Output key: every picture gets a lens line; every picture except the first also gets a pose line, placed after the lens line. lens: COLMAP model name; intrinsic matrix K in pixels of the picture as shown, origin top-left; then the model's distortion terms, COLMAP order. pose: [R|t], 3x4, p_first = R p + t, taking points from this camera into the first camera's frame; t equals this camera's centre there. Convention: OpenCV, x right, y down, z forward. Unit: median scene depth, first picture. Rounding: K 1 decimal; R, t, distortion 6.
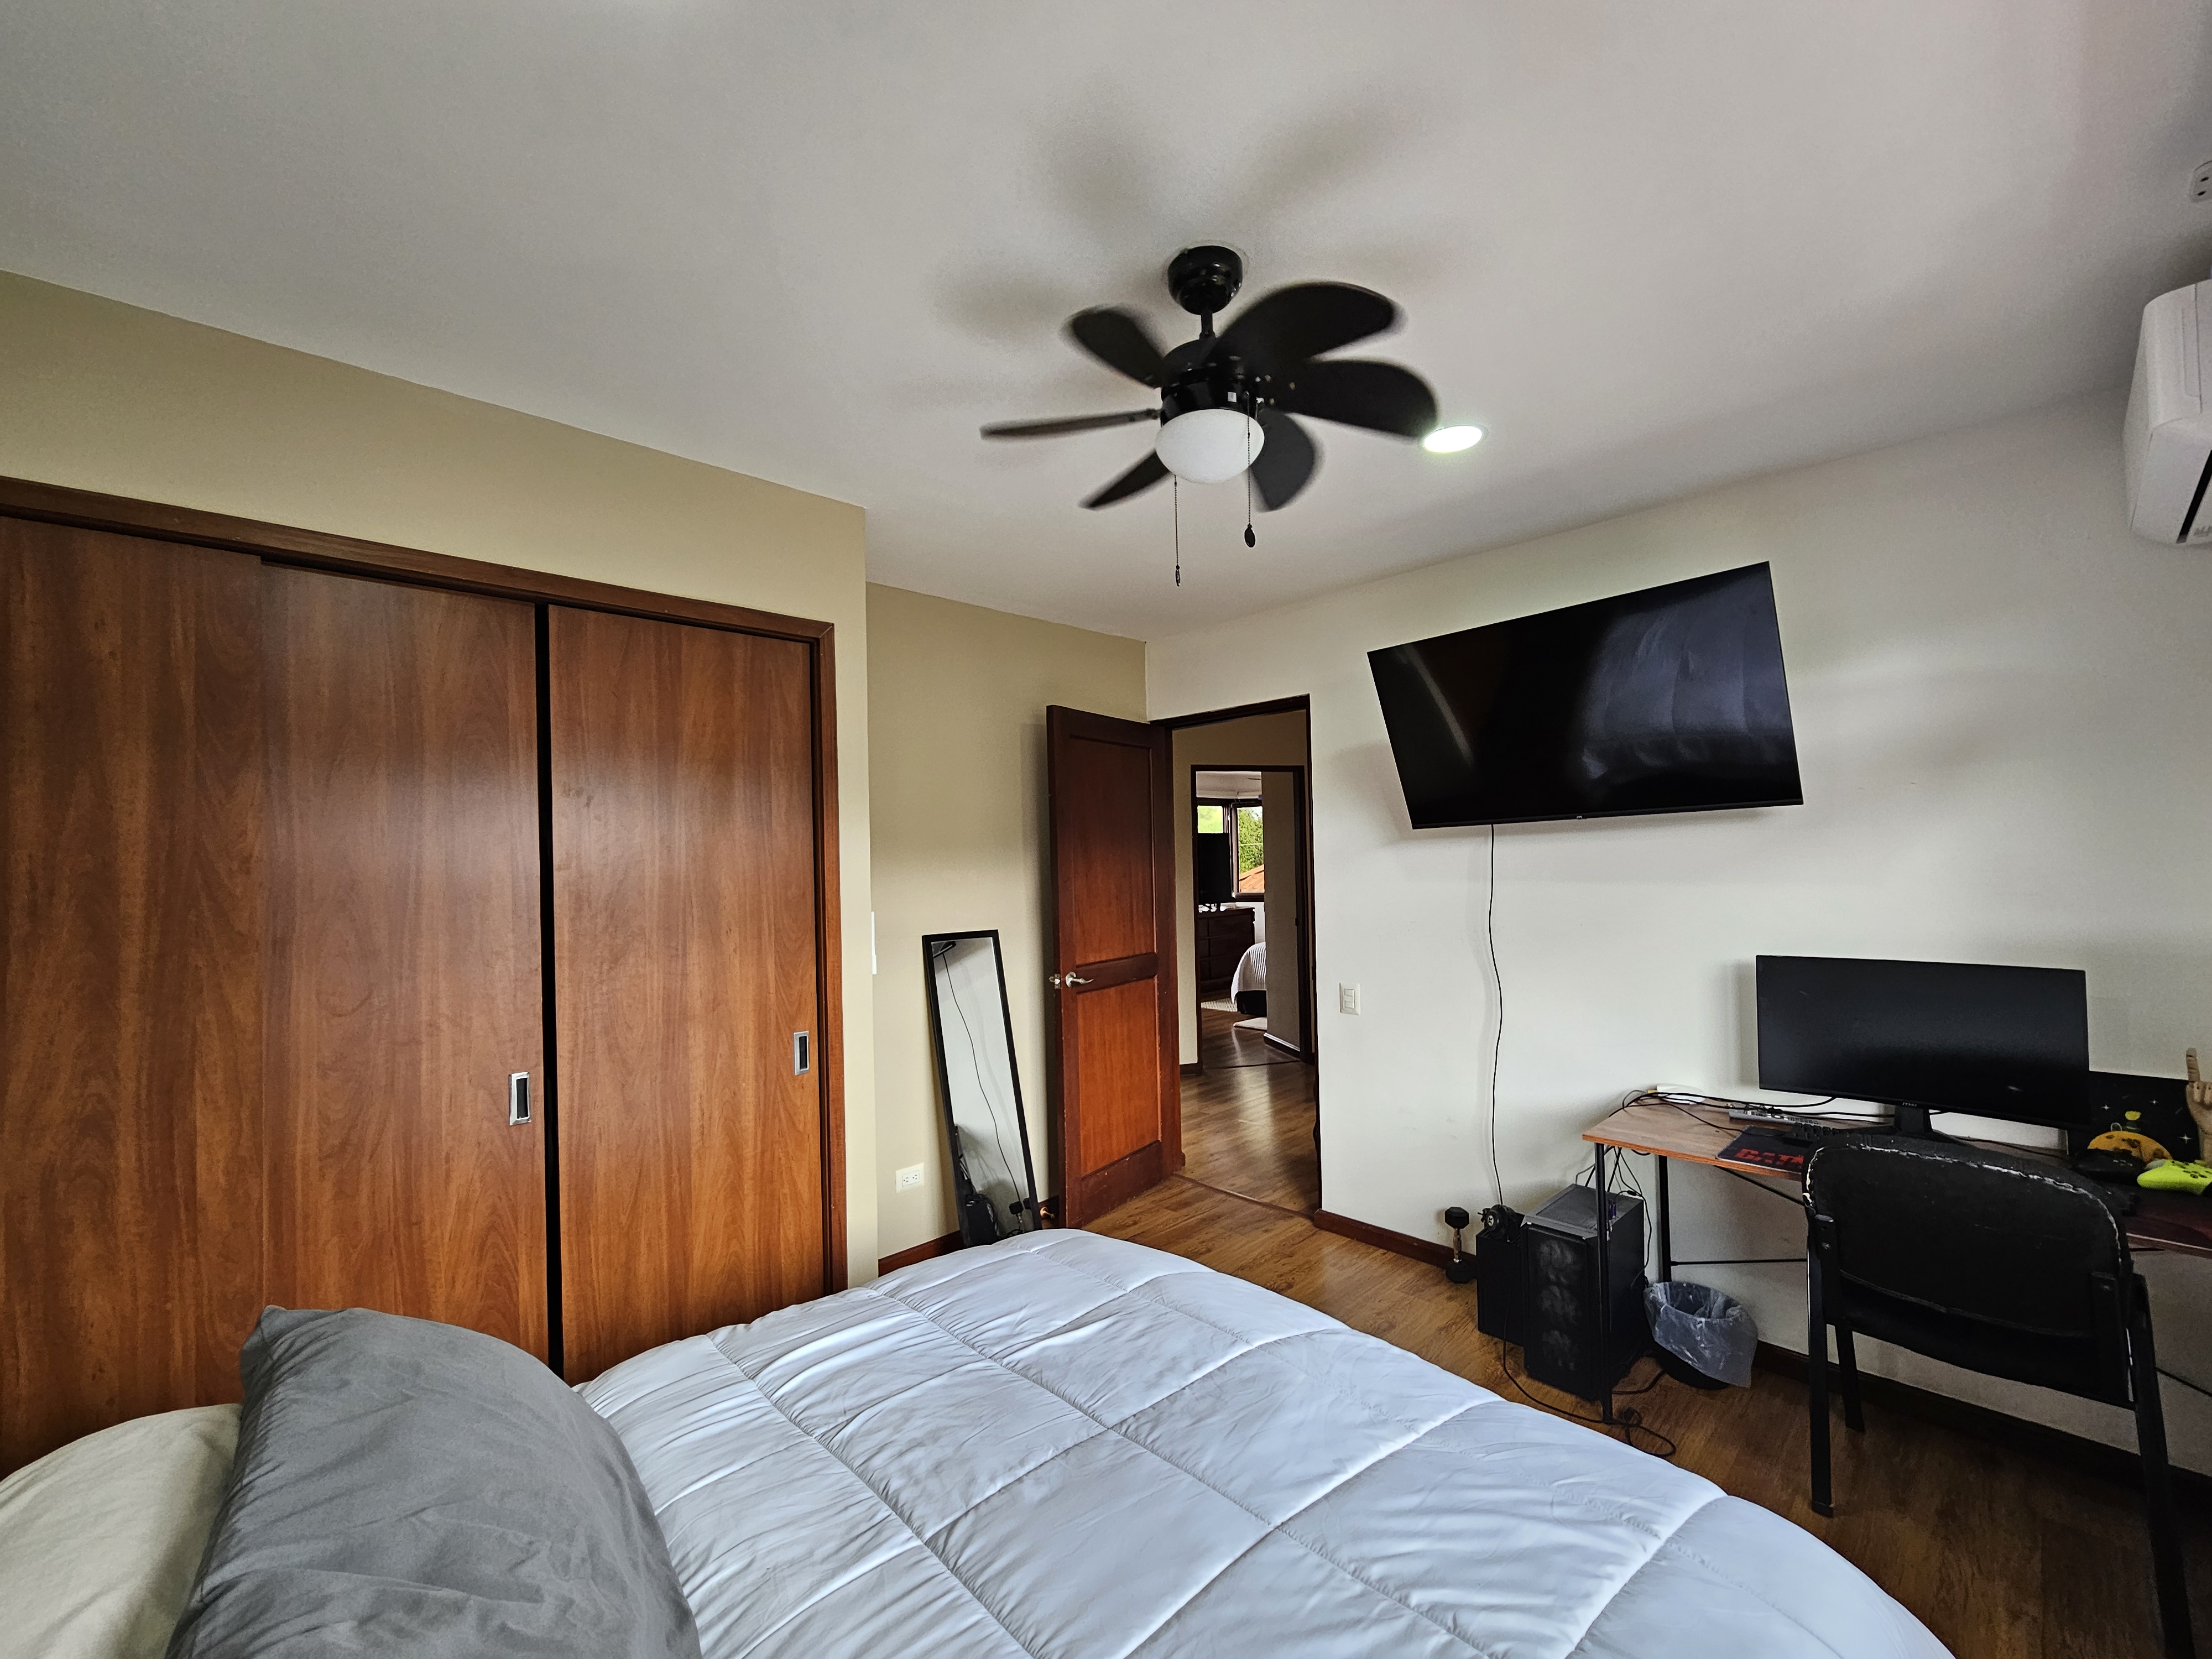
lens RADIAL K [[909.8, 0, 1113.6], [0, 909.8, 851.1], [0, 0, 1]] dist [-0.000071, 0.000115]
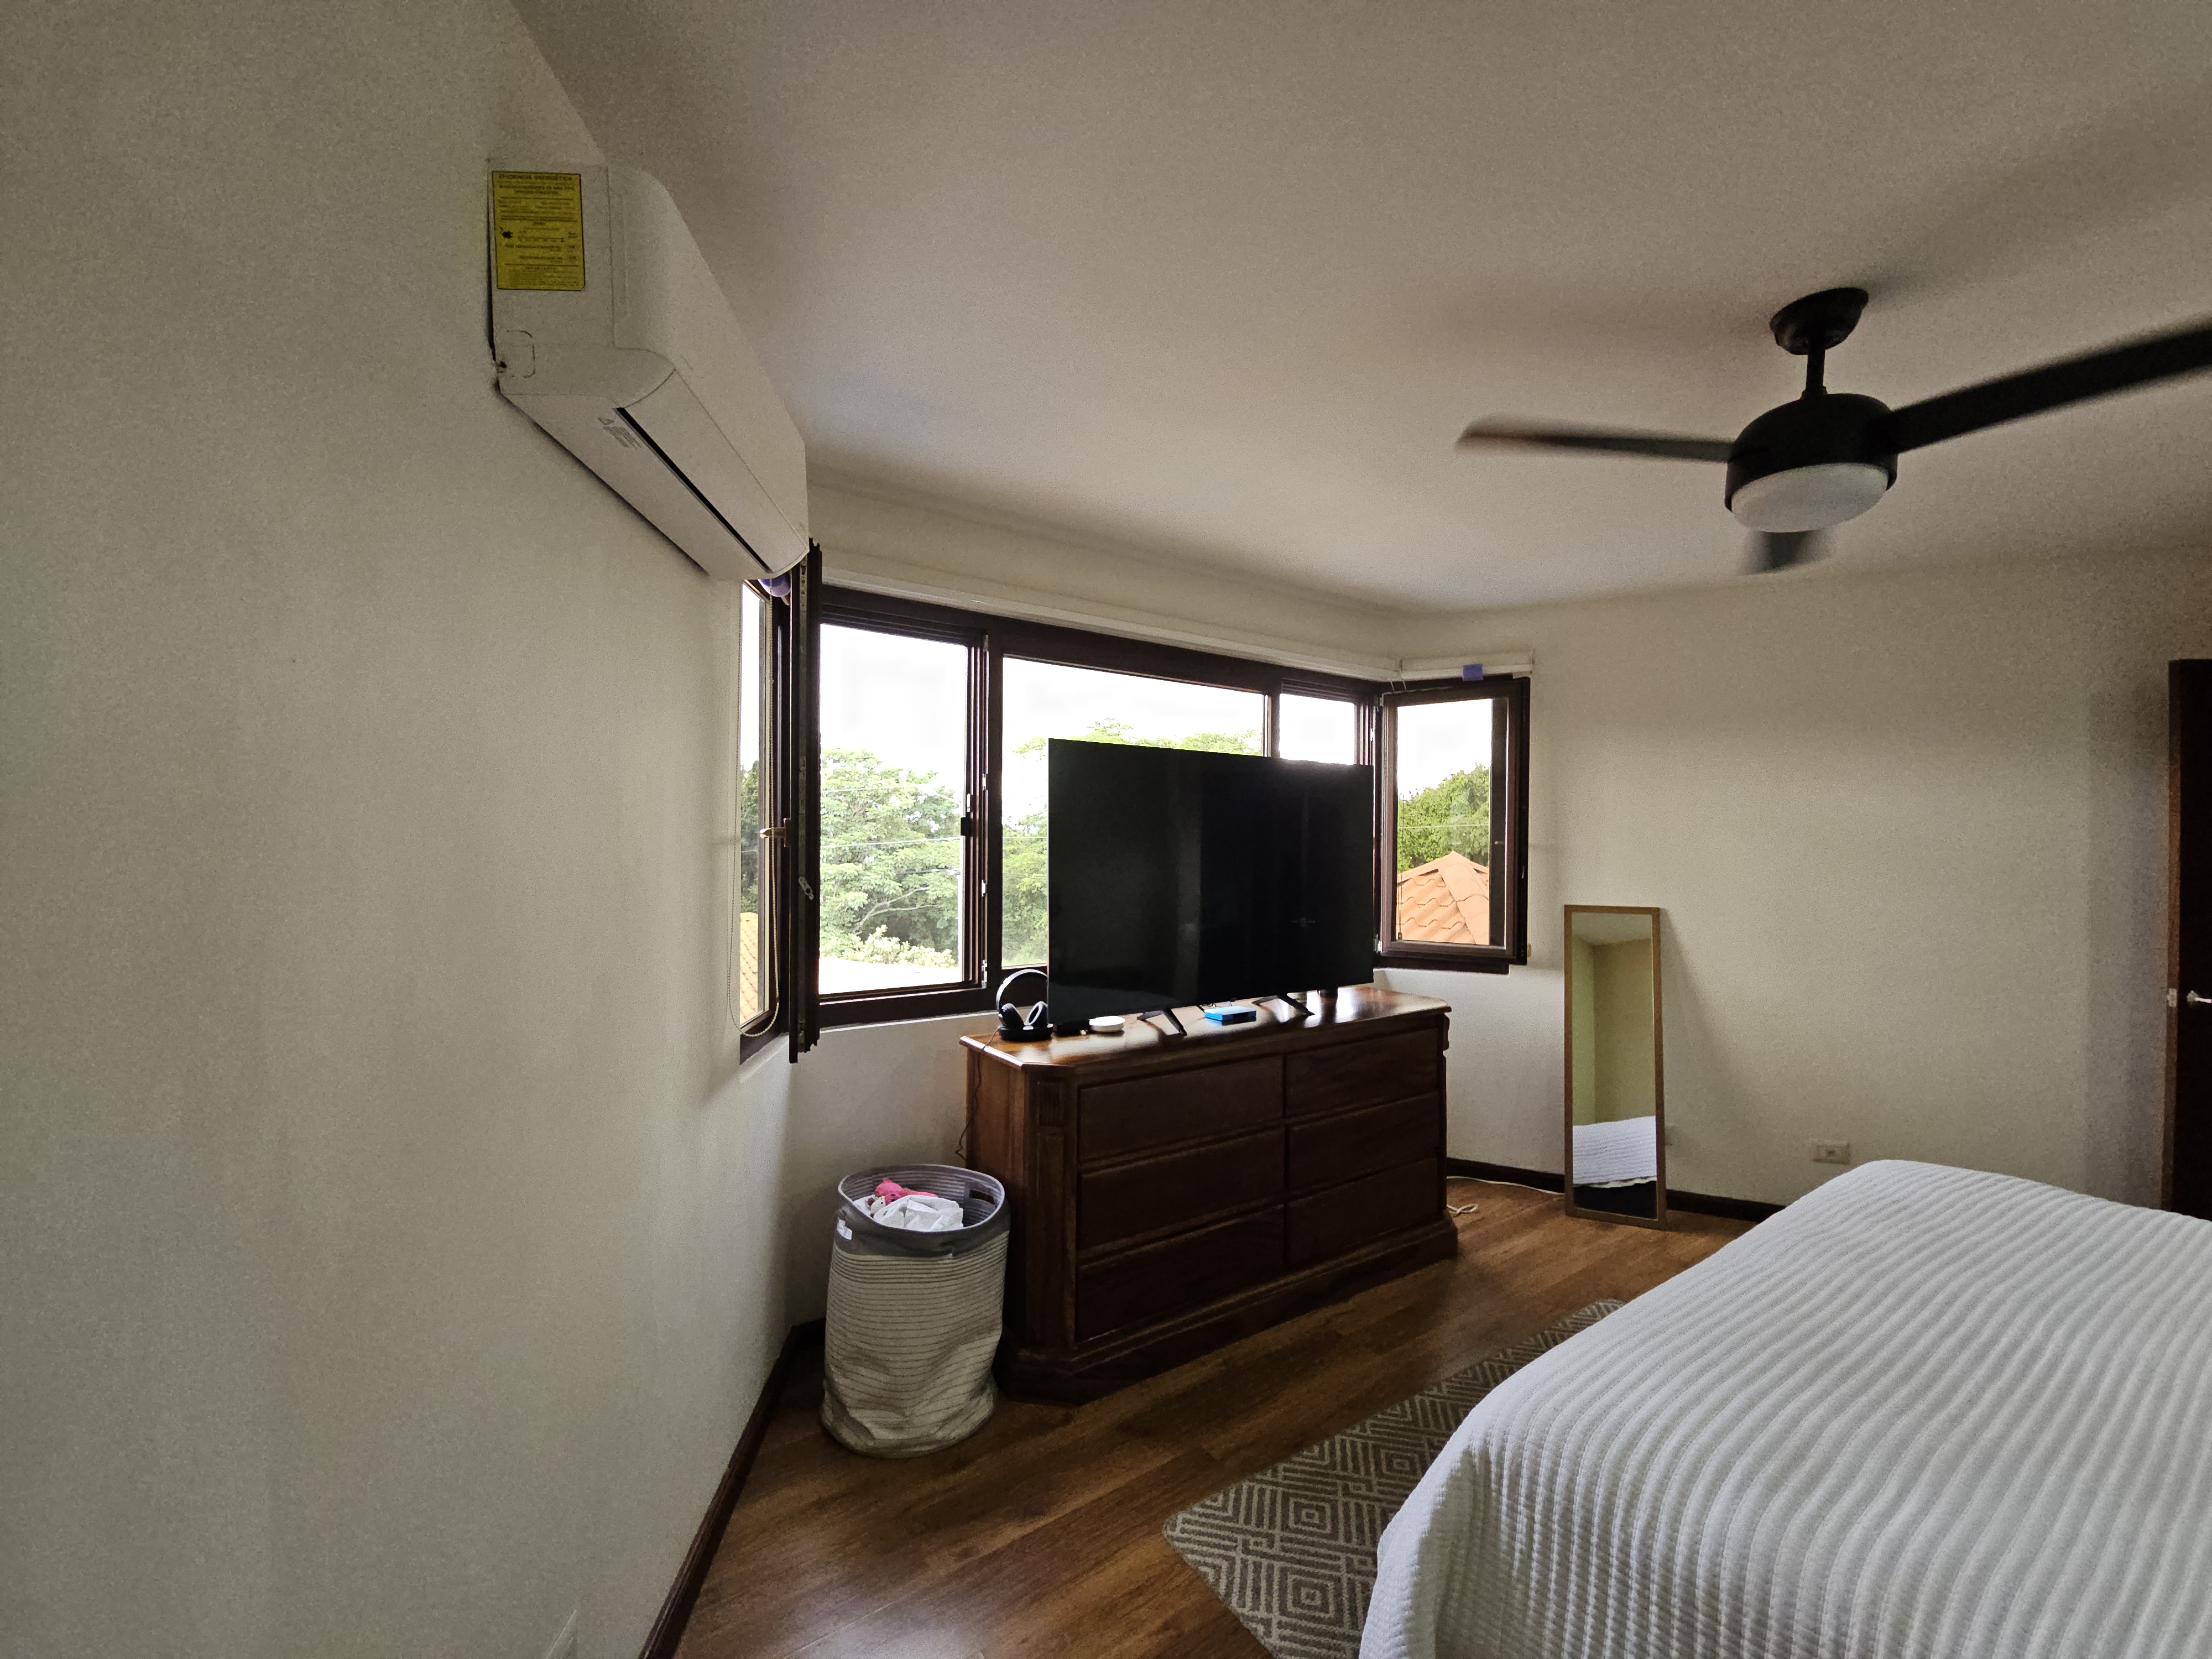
lens RADIAL K [[909.8, 0, 1113.6], [0, 909.8, 851.1], [0, 0, 1]] dist [-0.000071, 0.000115]
pose [[0.989257, 0.025782, -0.143898, 0.083611], [-0.023144, 0.999533, 0.019972, 0.005649], [0.144345, -0.016427, 0.989391, 0.670411]]
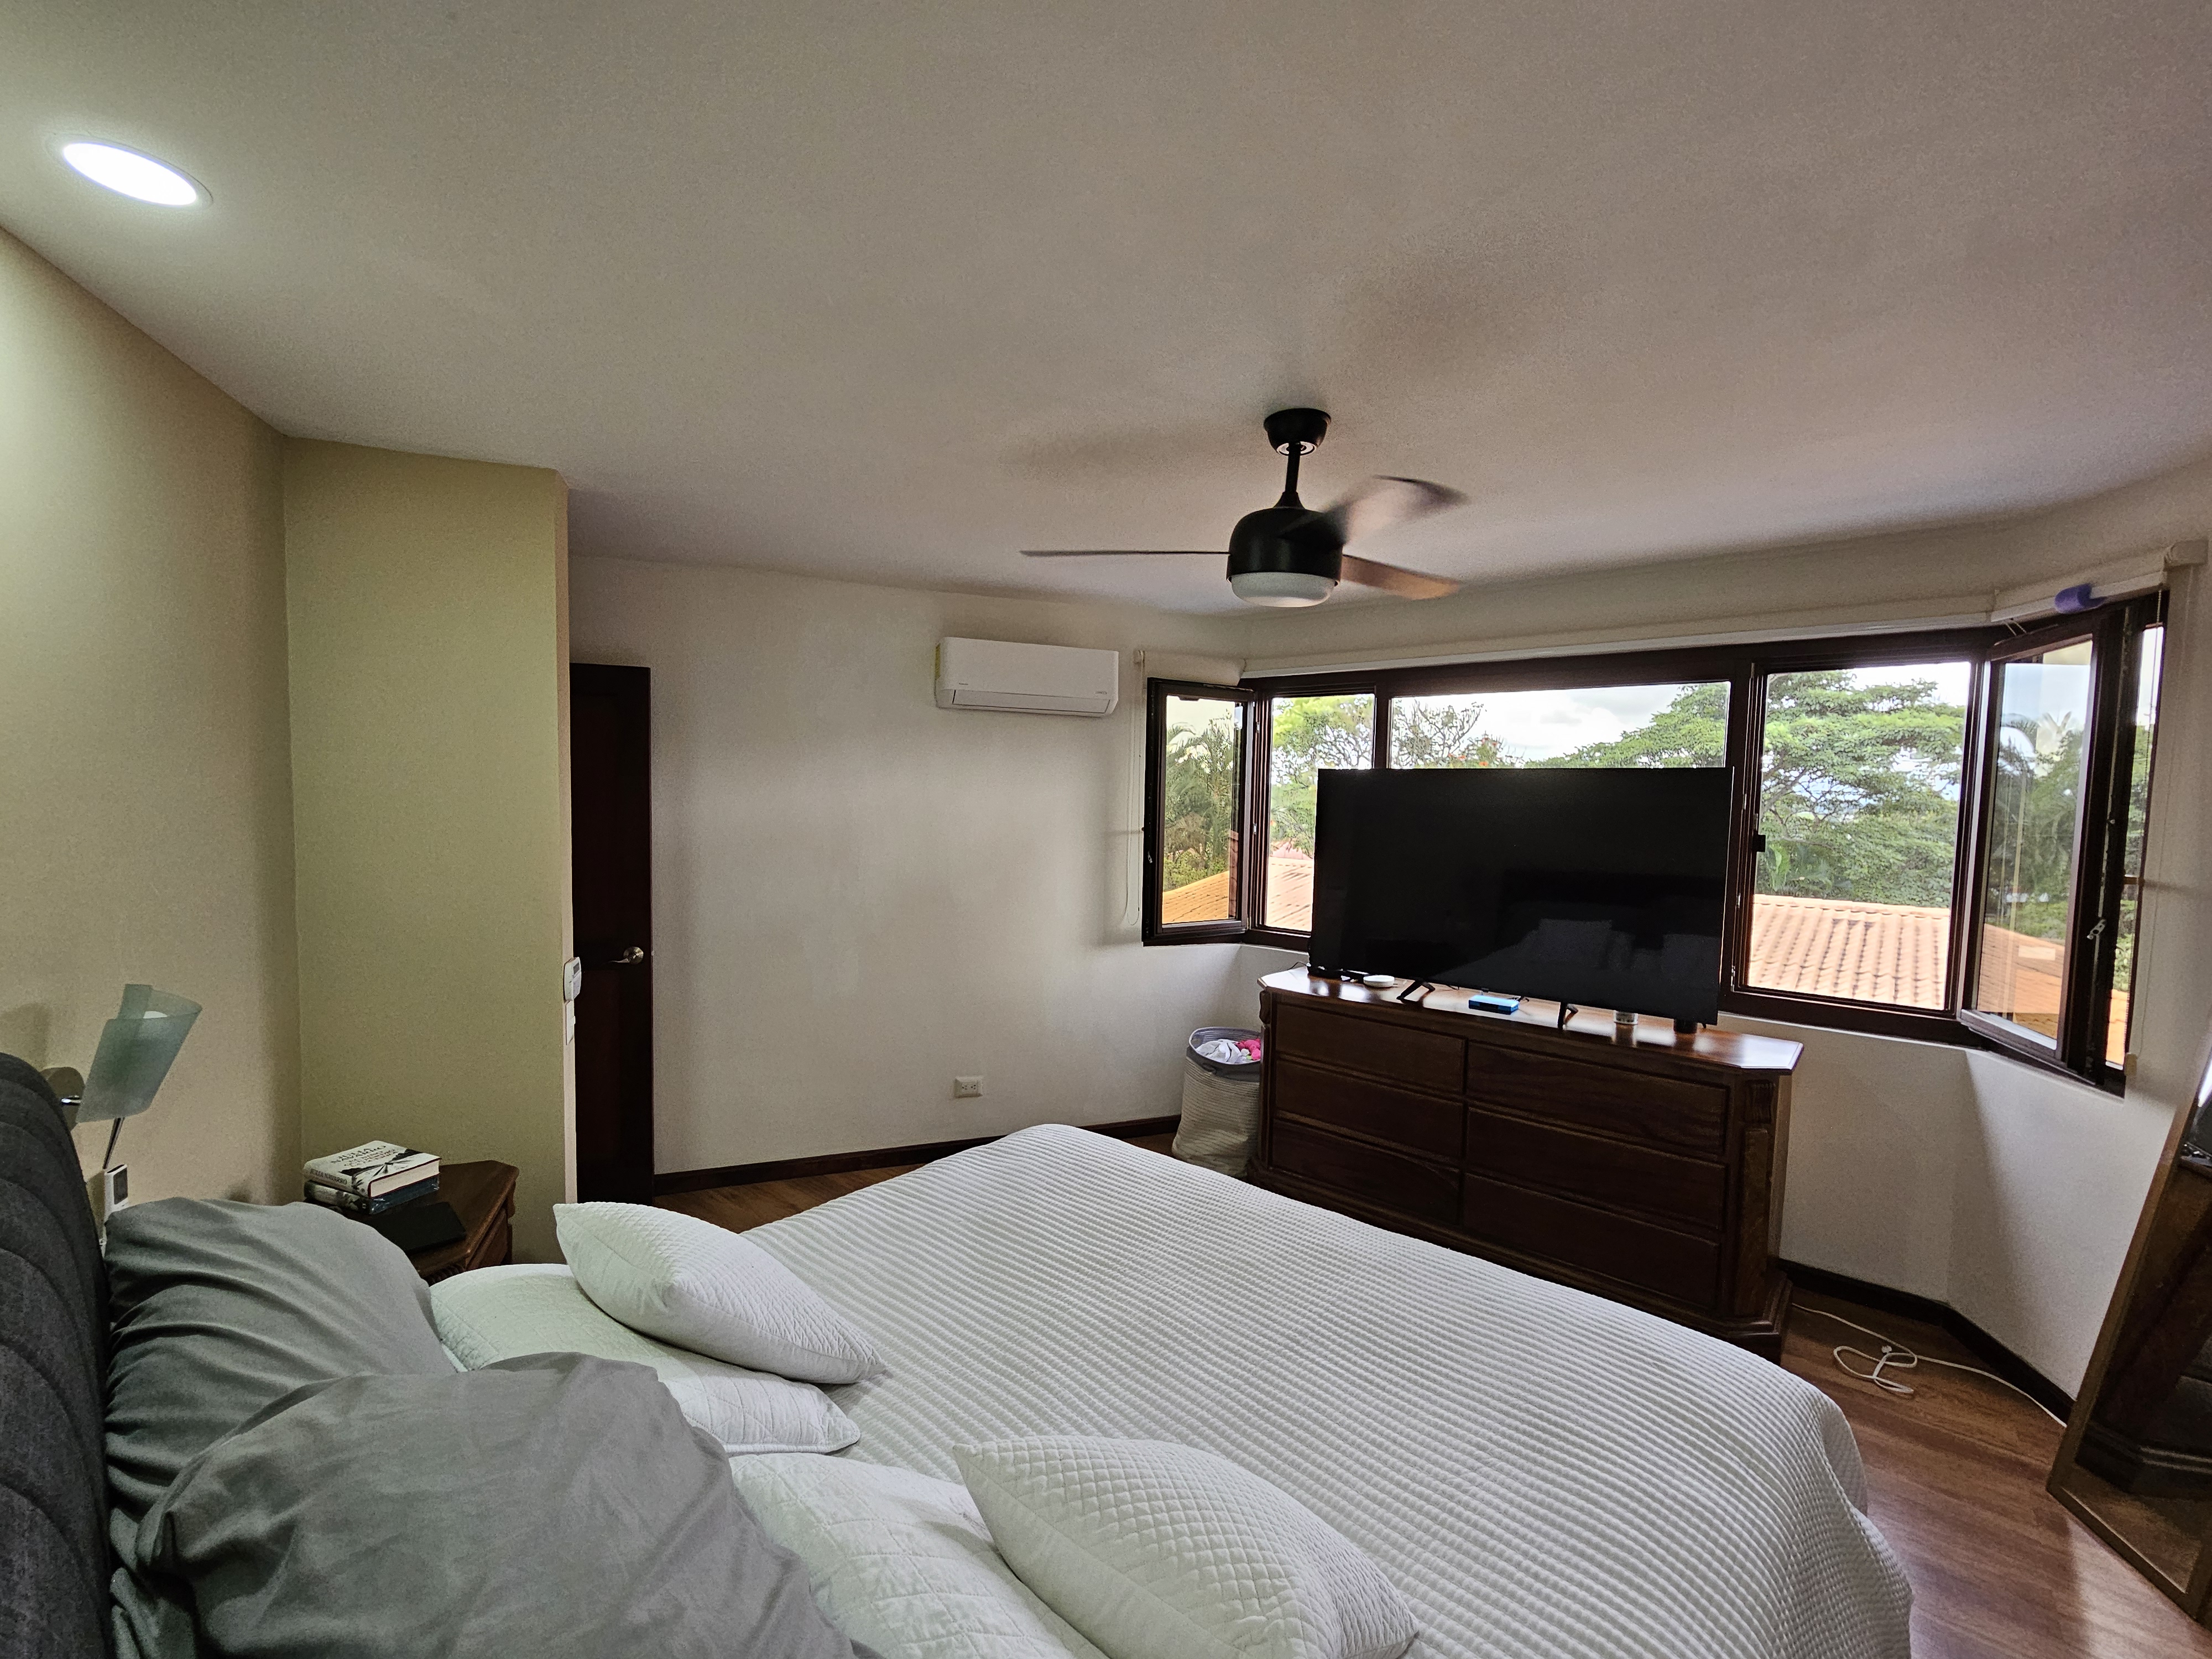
lens RADIAL K [[909.8, 0, 1113.6], [0, 909.8, 851.1], [0, 0, 1]] dist [-0.000071, 0.000115]
pose [[0.130072, 0.080906, -0.988198, 0.358526], [0.005648, 0.996589, 0.082336, -0.018046], [0.991488, -0.016291, 0.129171, 0.776250]]
